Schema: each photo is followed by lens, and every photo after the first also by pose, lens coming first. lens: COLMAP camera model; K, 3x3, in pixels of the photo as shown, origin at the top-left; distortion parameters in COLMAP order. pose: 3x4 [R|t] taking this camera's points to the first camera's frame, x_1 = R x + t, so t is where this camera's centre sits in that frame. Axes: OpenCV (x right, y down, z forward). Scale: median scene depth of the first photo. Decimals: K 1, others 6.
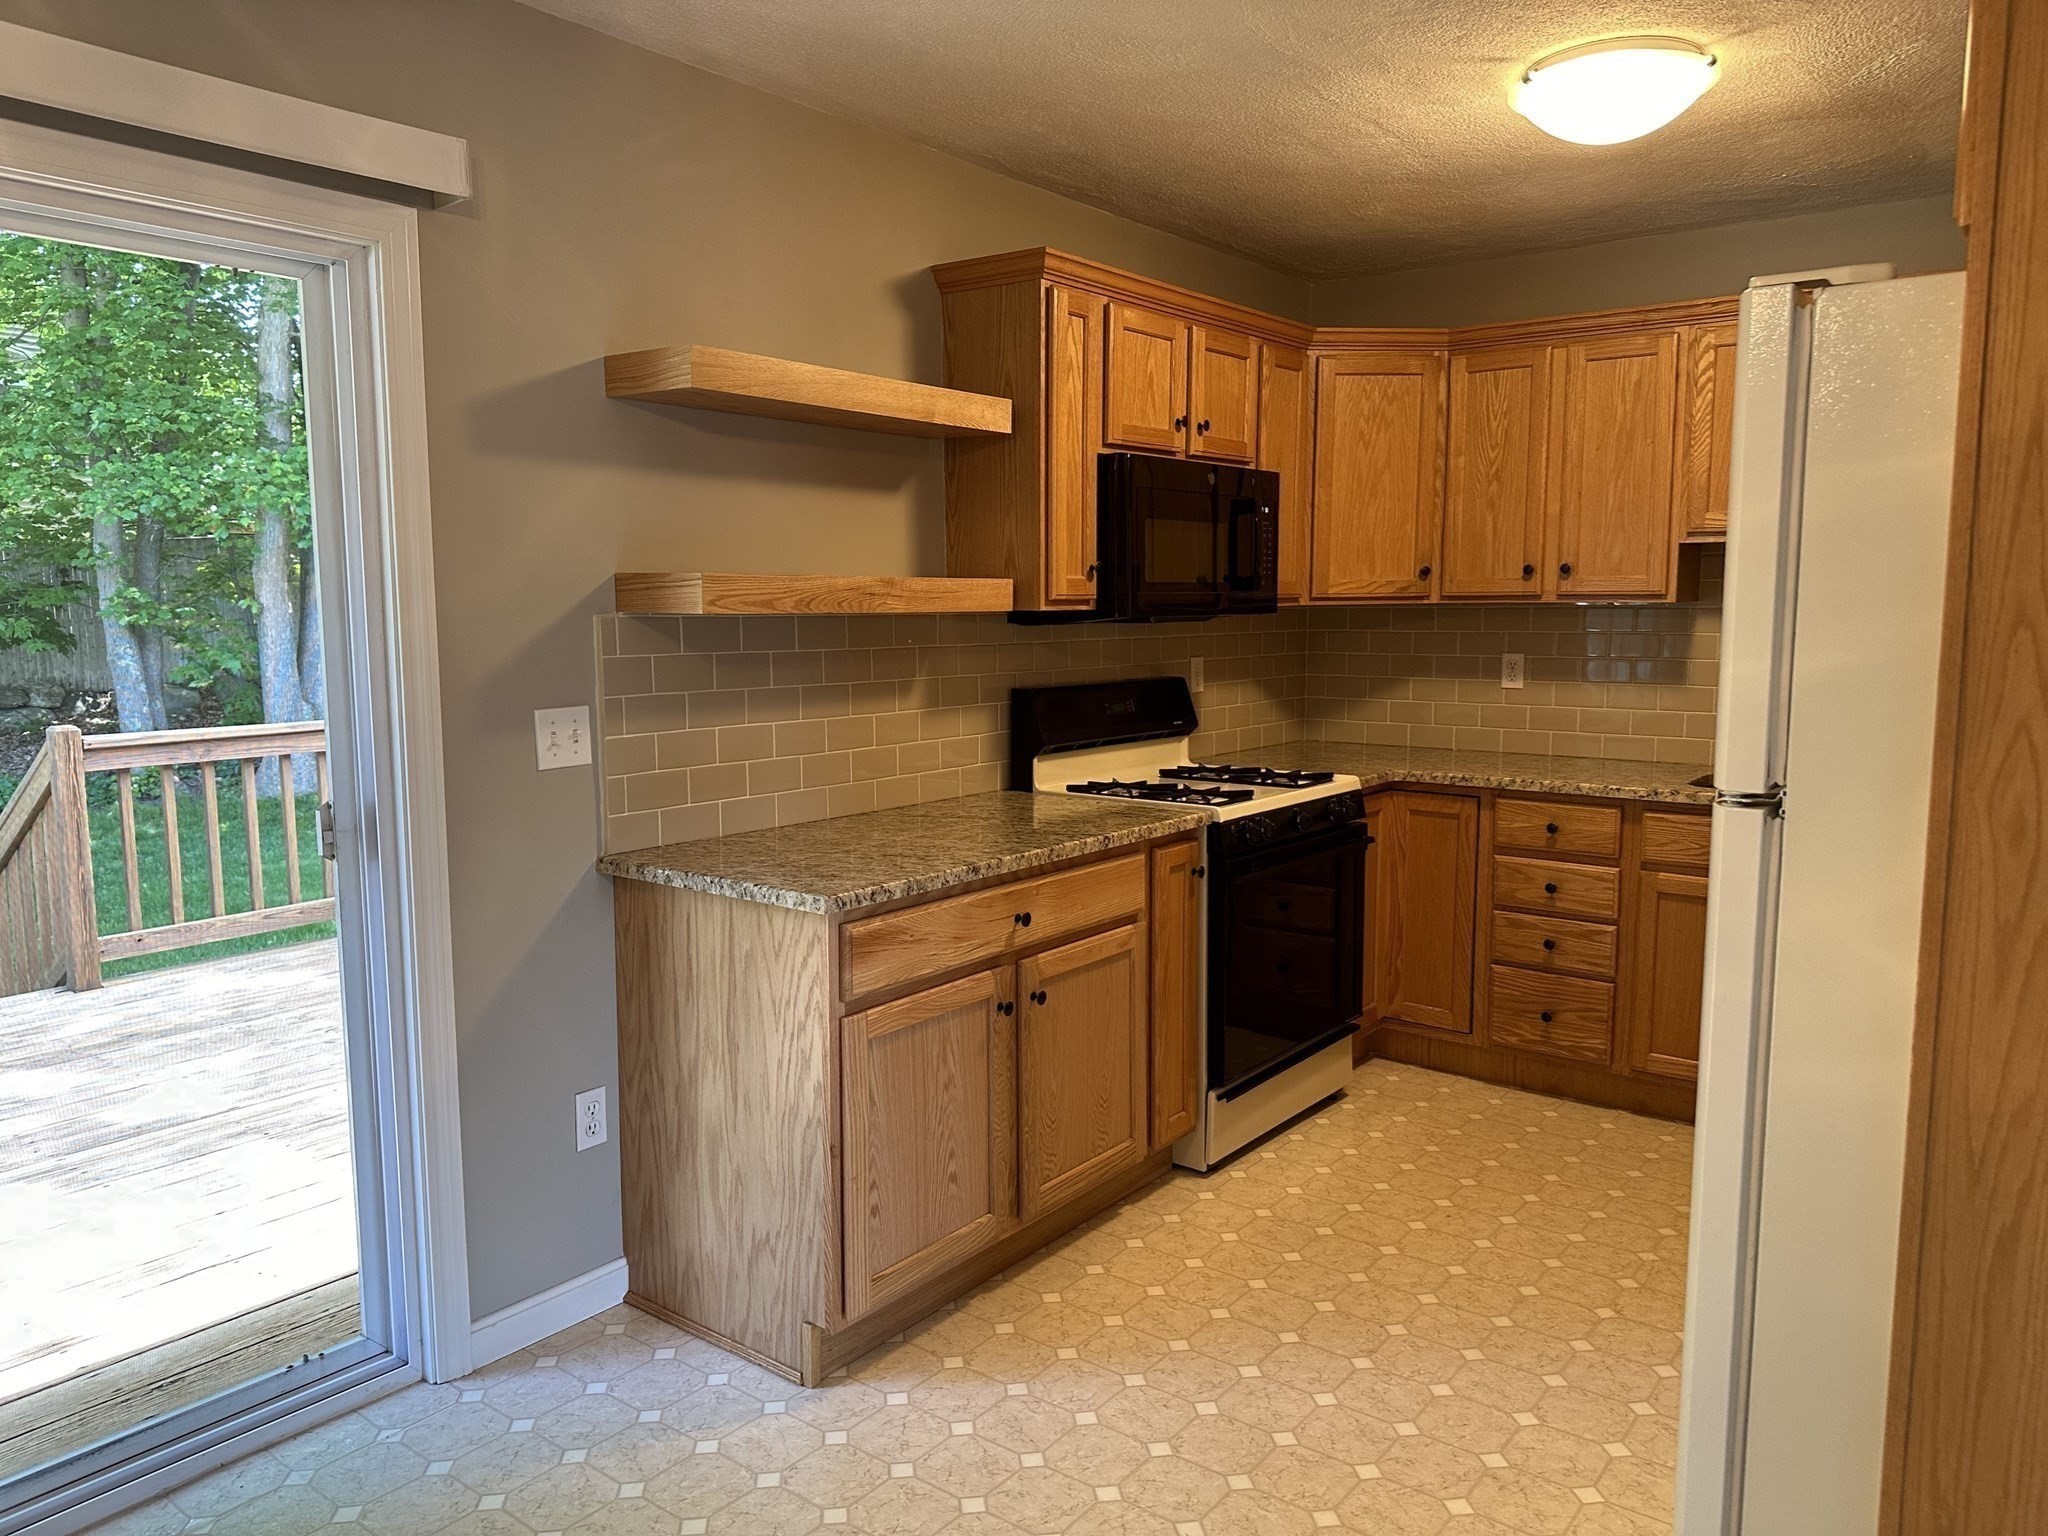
lens RADIAL K [[1428.1, 0, 1030.6], [0, 1428.1, 757.8], [0, 0, 1]] dist [0.004371, -0.001122]
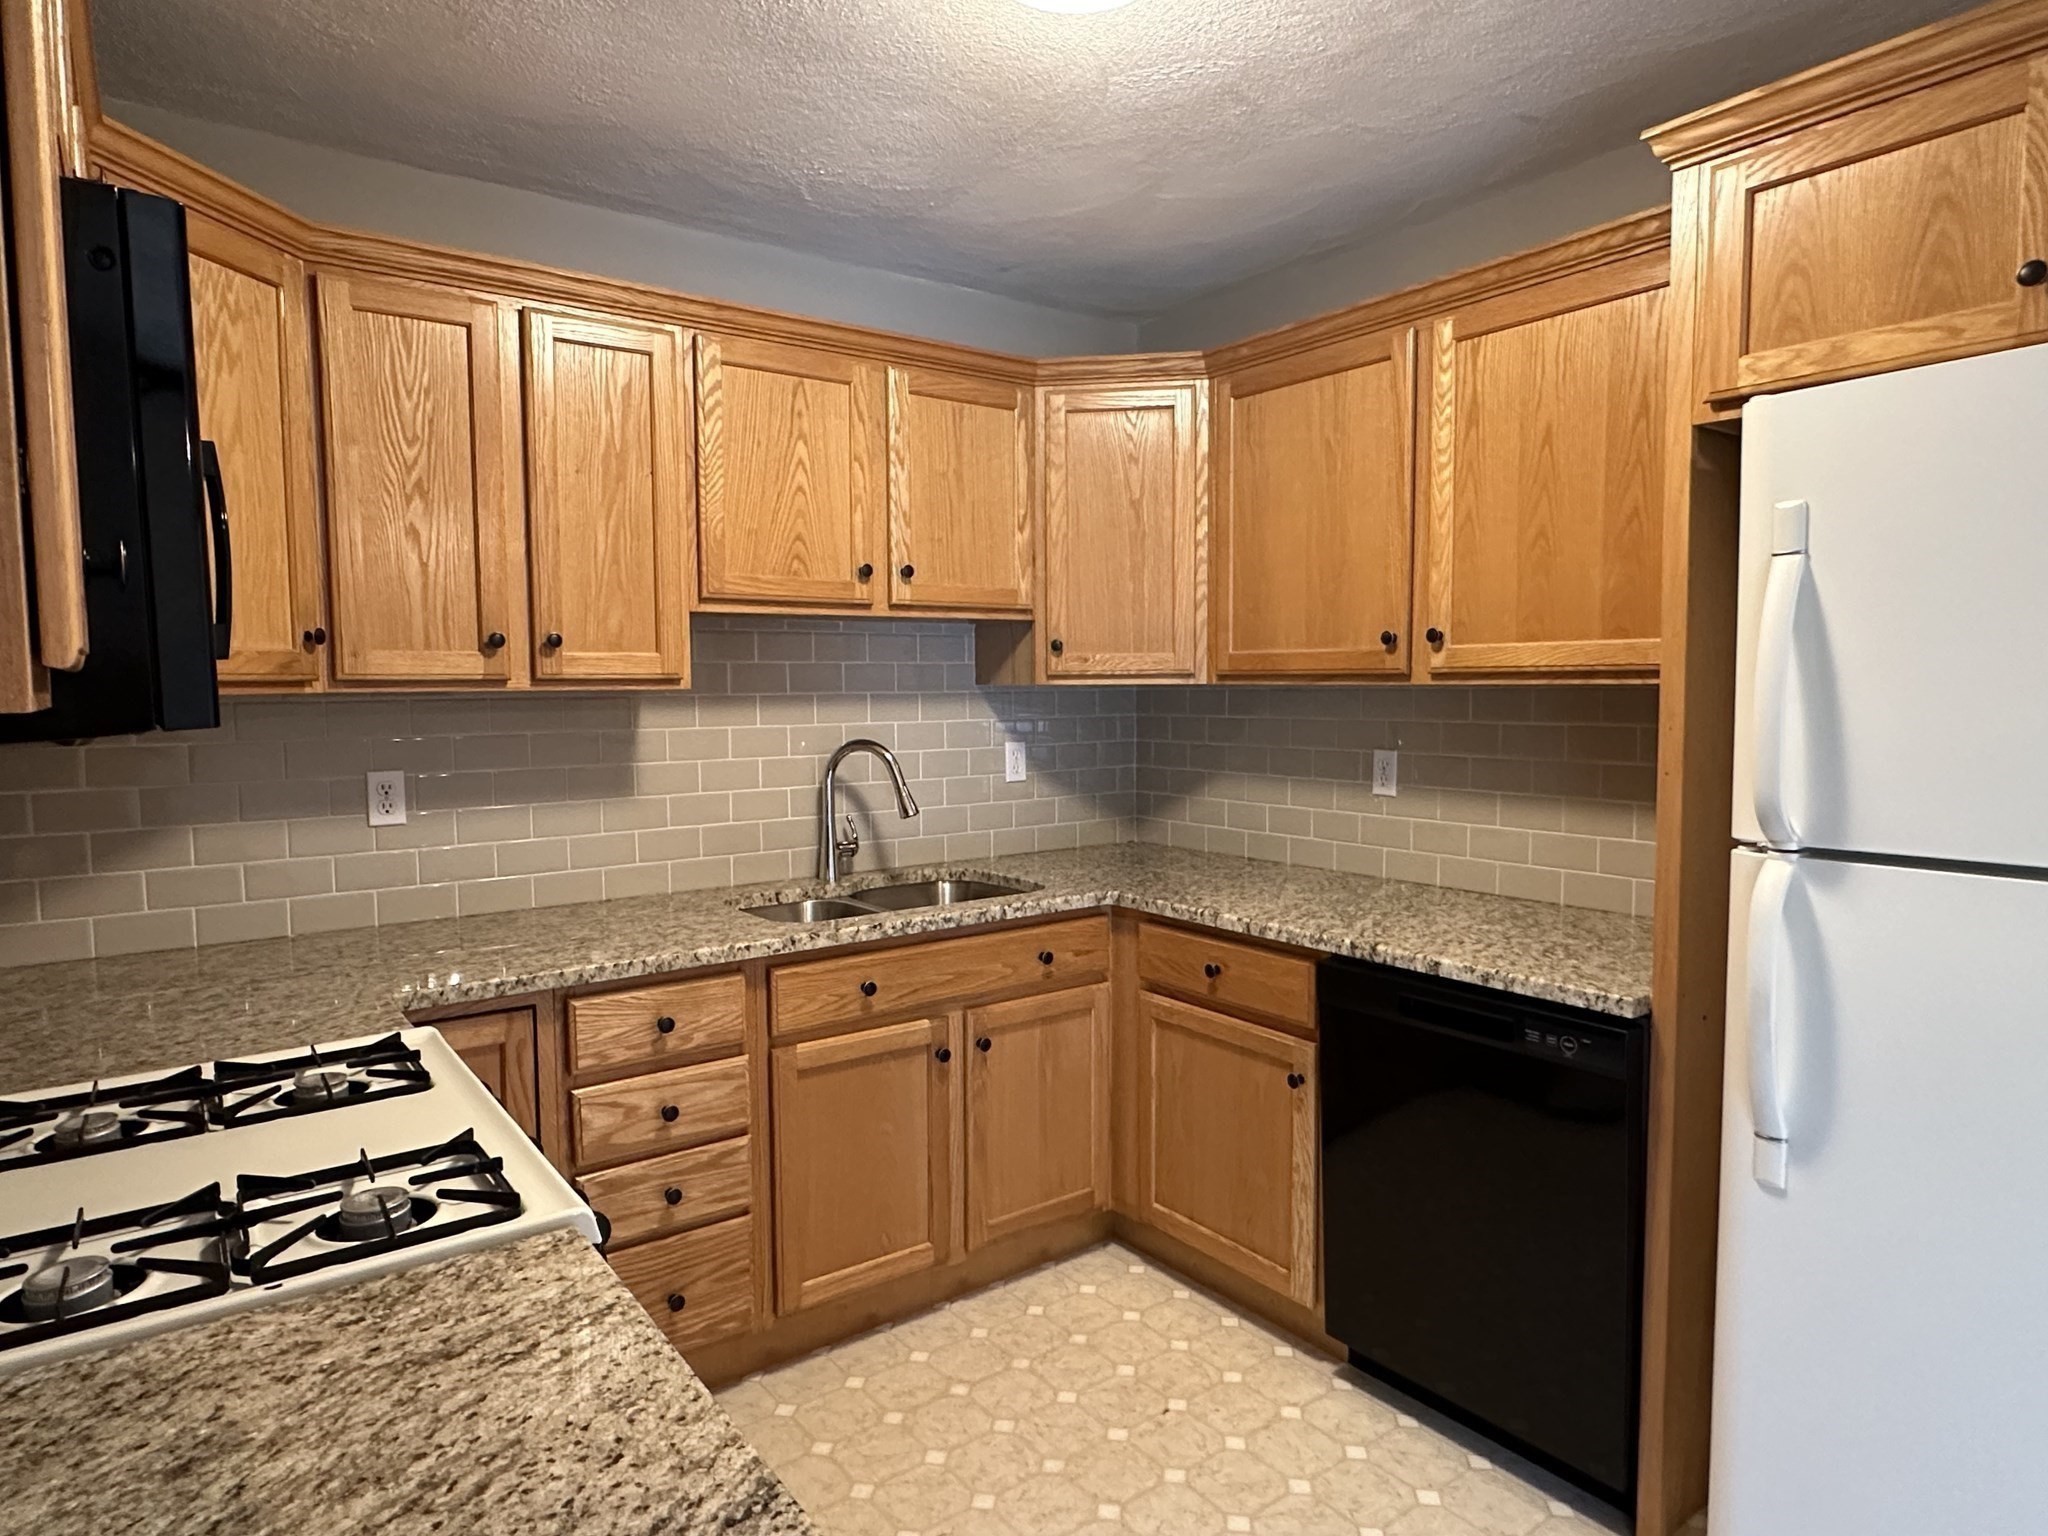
lens RADIAL K [[1211.0, 0, 1022.3], [0, 1211.0, 758.2], [0, 0, 1]] dist [0.022886, 0.001229]
pose [[0.277146, -0.066070, 0.958554, -0.122411], [0.114845, 0.992759, 0.035223, -0.073189], [-0.953940, 0.100323, 0.282727, 0.642745]]
